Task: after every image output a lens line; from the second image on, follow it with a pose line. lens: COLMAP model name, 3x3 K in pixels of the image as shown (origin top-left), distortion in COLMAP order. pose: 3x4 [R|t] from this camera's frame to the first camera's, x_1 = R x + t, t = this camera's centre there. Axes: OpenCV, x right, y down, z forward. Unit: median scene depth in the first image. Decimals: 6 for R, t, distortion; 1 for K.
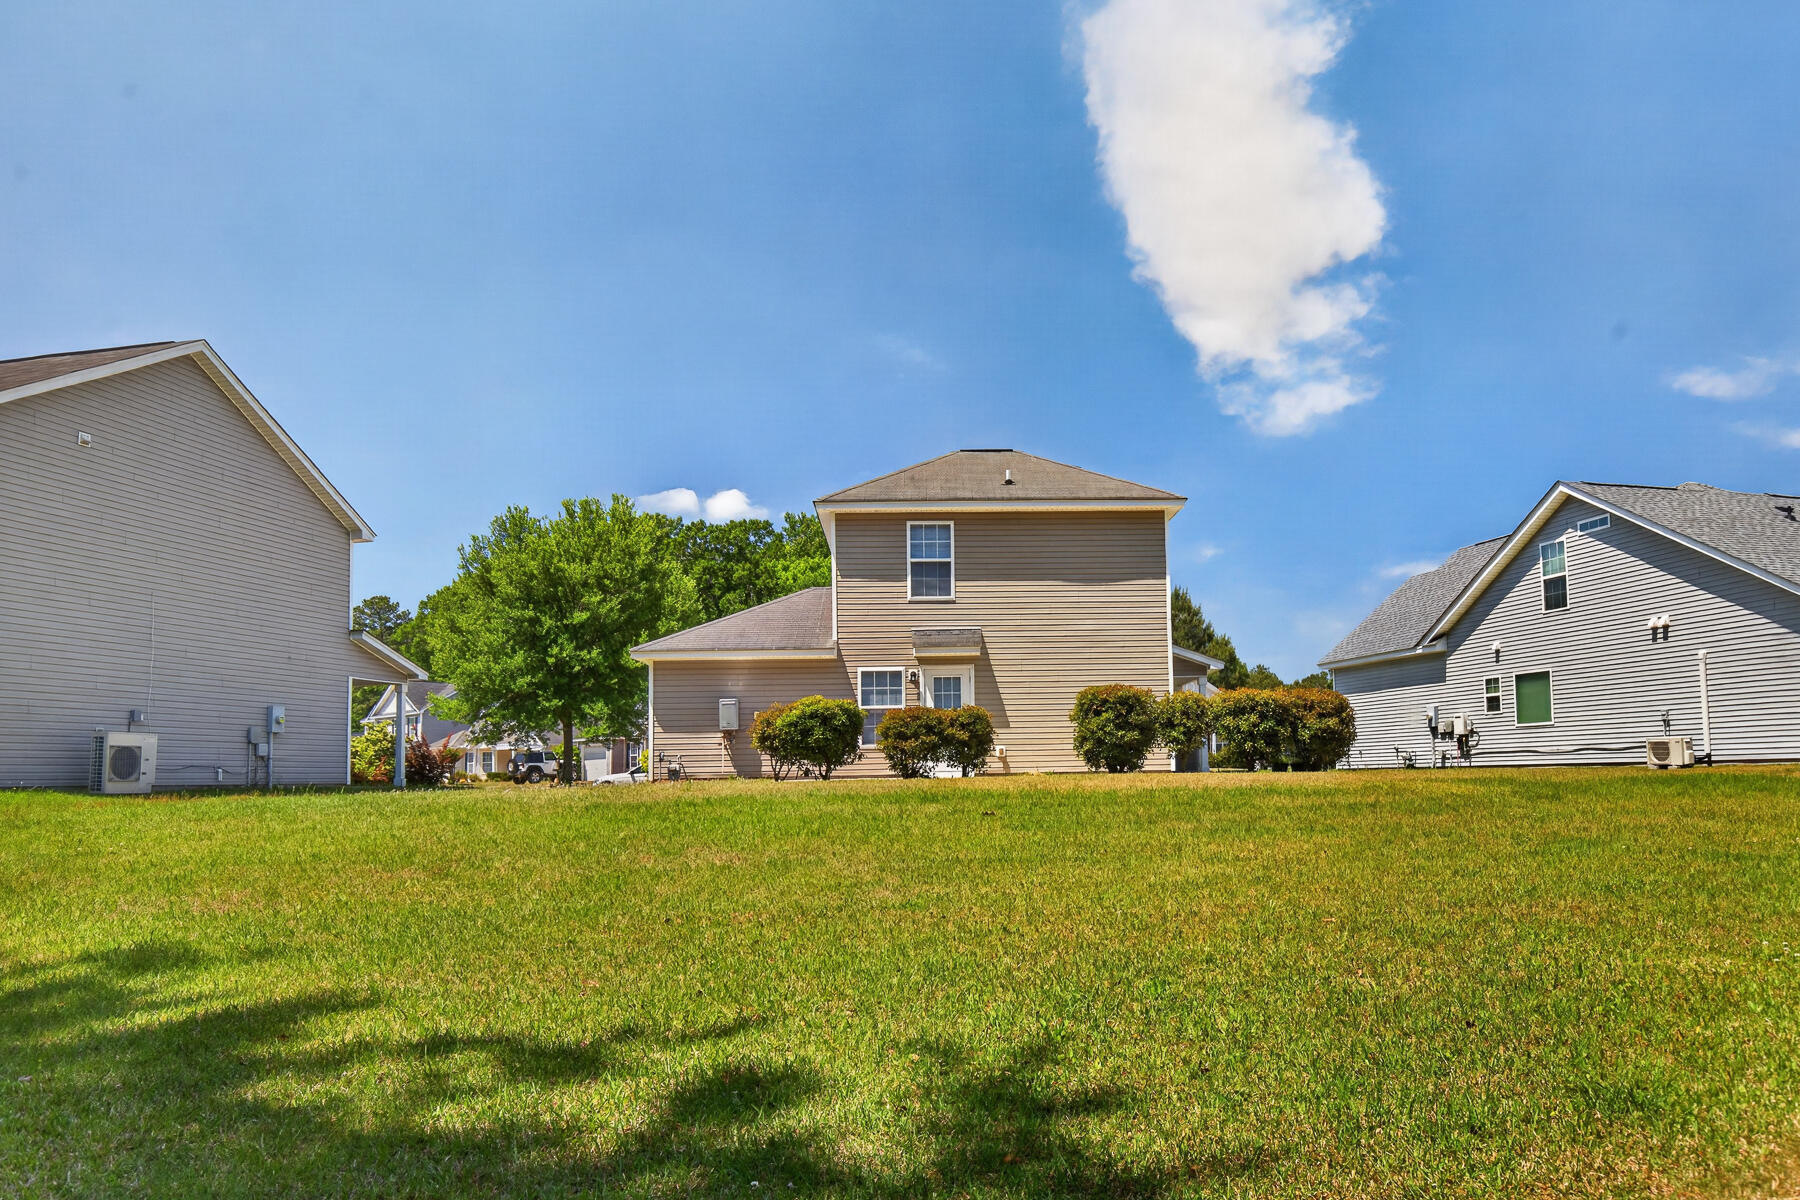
lens RADIAL K [[1219.2, 0, 953.8], [0, 1219.2, 781.2], [0, 0, 1]] dist [-0.003855, -0.002849]
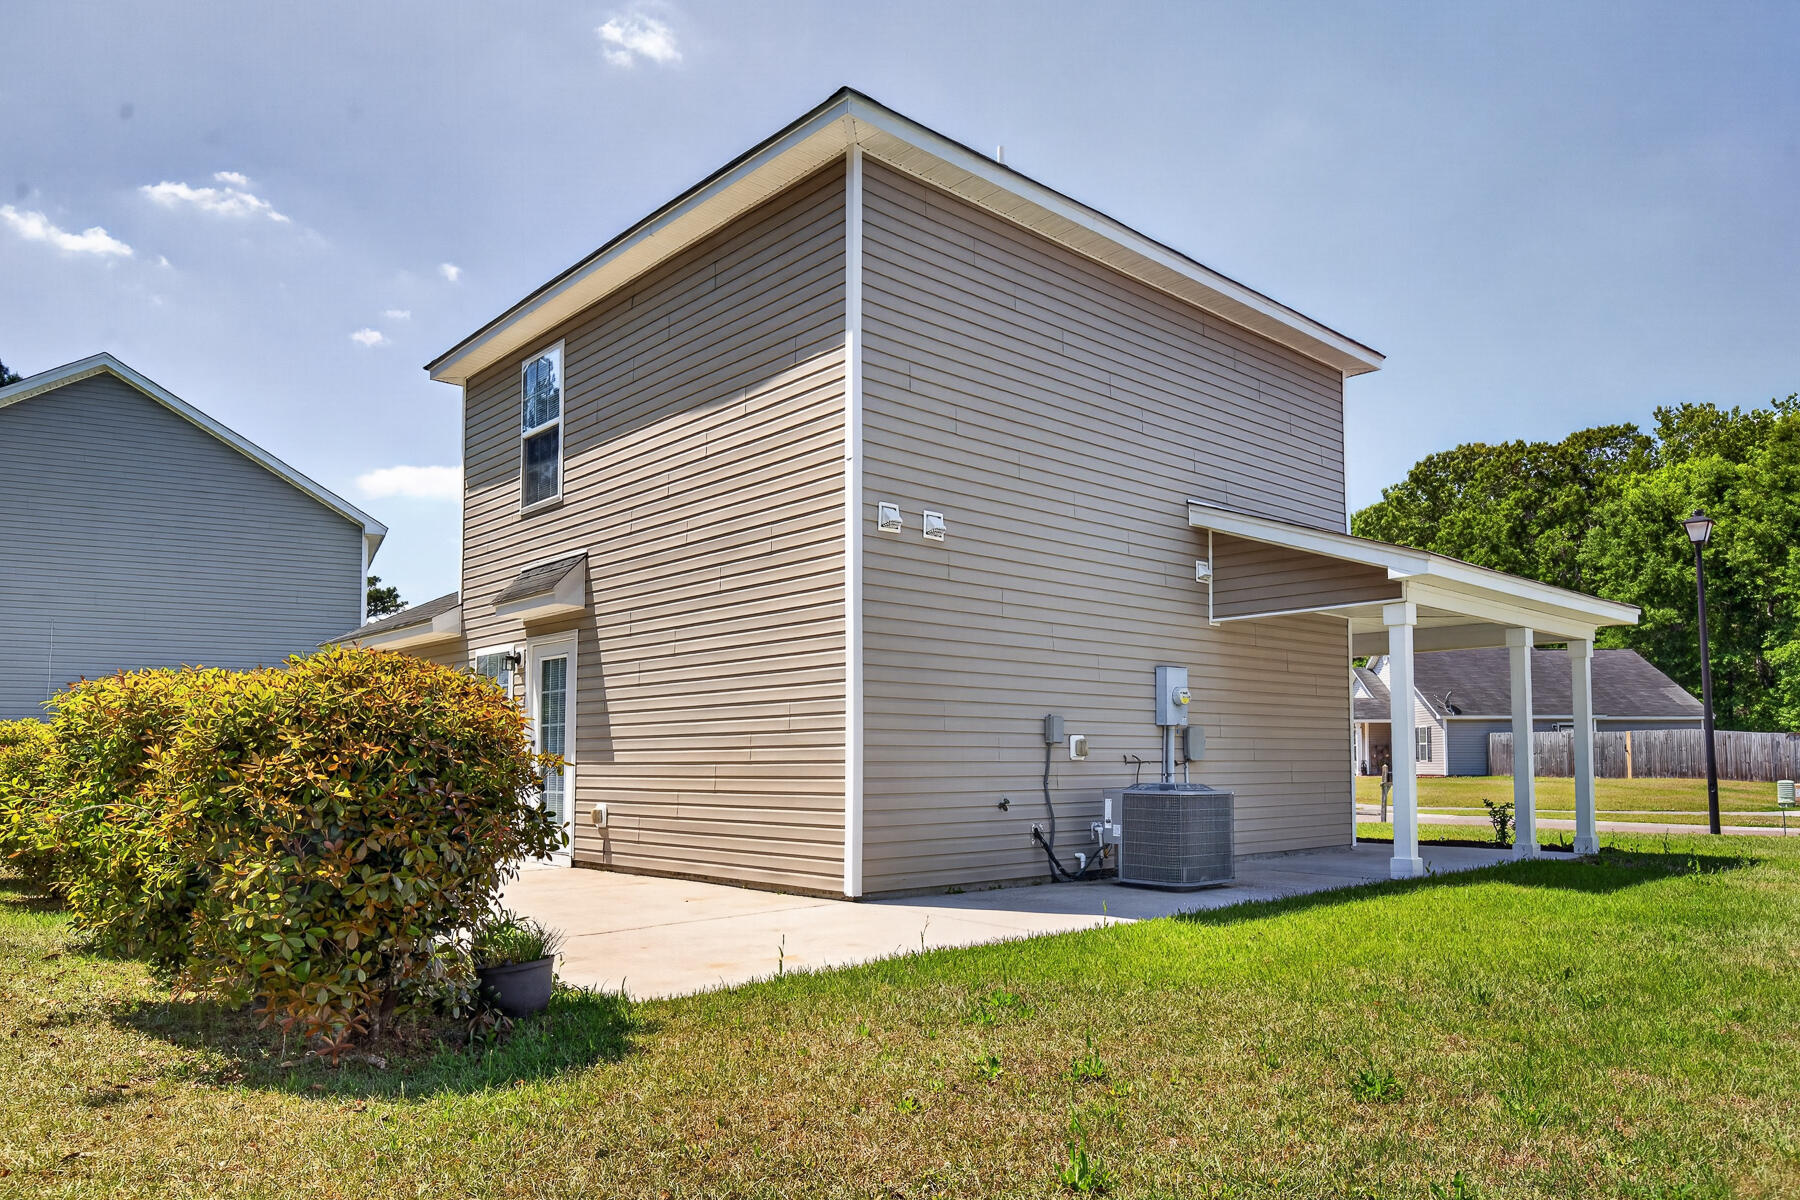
lens RADIAL K [[1167.2, 0, 904.0], [0, 1167.2, 712.4], [0, 0, 1]] dist [0.053227, 0.001544]
pose [[0.652909, -0.020018, -0.757172, 0.445070], [-0.005609, 0.999496, -0.031261, -0.050186], [0.757416, 0.024658, 0.652467, 0.803226]]
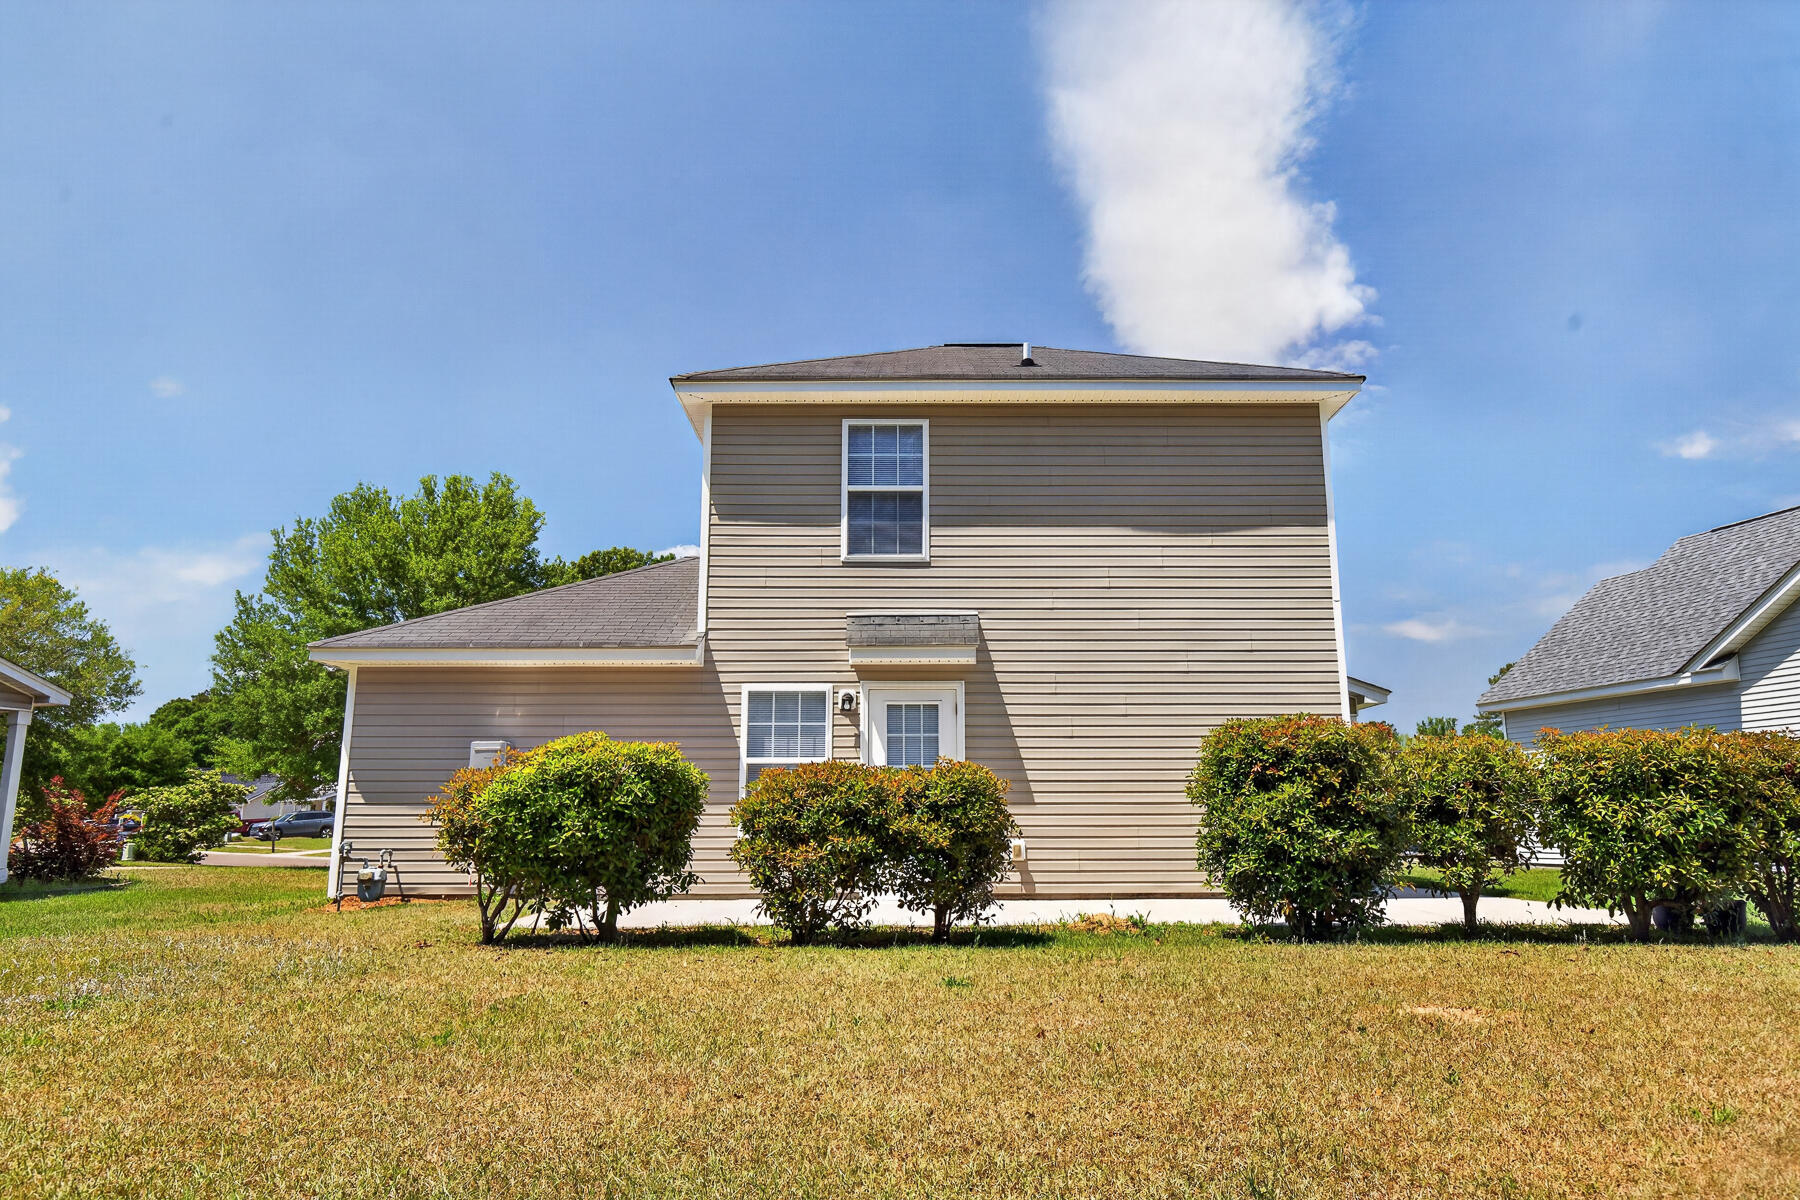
lens RADIAL K [[1189.3, 0, 901.5], [0, 1189.3, 635.5], [0, 0, 1]] dist [0.001113, 0.000525]
pose [[0.999282, 0.009480, -0.036671, 0.008086], [-0.015343, 0.986496, -0.163067, -0.031472], [0.034629, 0.163513, 0.985933, 0.494134]]
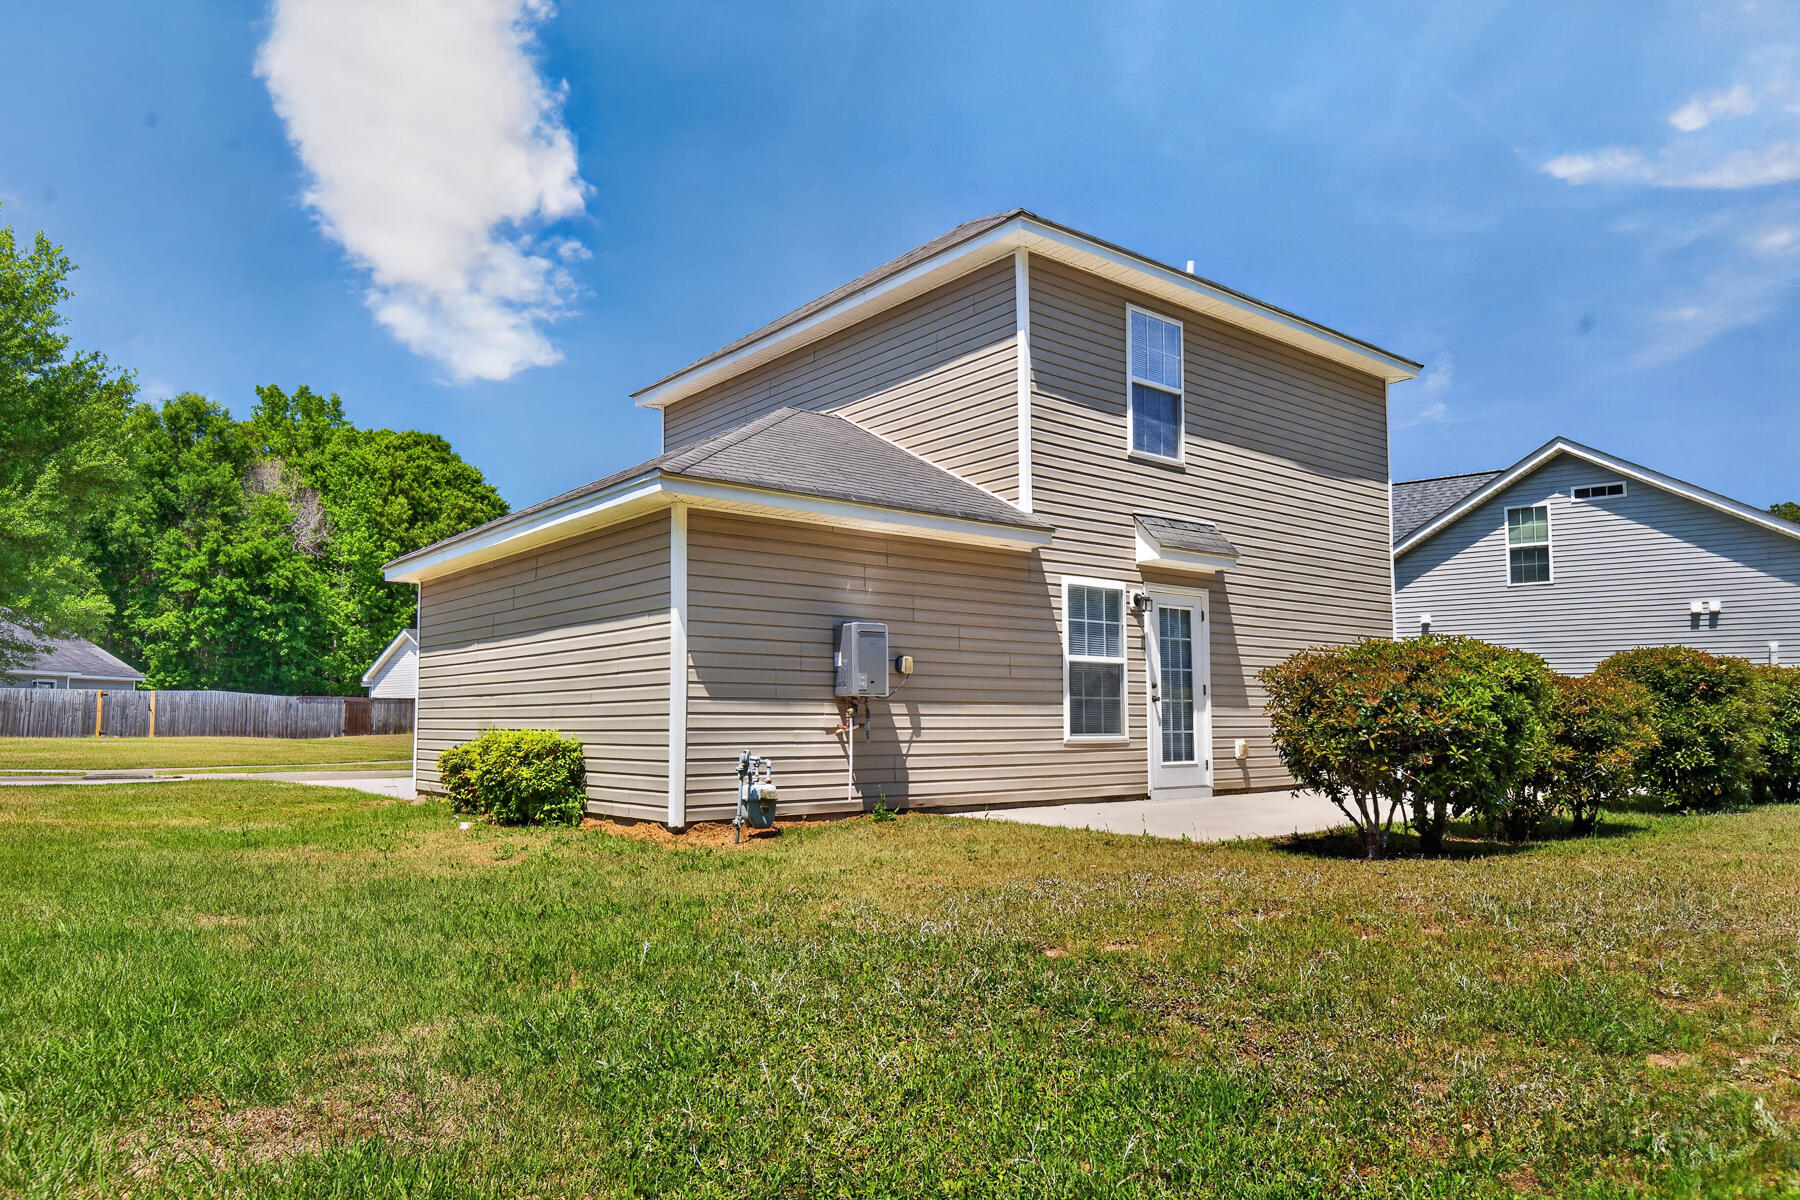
lens RADIAL K [[1187.6, 0, 922.3], [0, 1187.6, 672.6], [0, 0, 1]] dist [0.006564, 0.001731]
pose [[0.788513, 0.042718, 0.613533, -0.410818], [-0.012696, 0.998503, -0.053205, -0.028973], [-0.614887, 0.034163, 0.787875, 0.664610]]
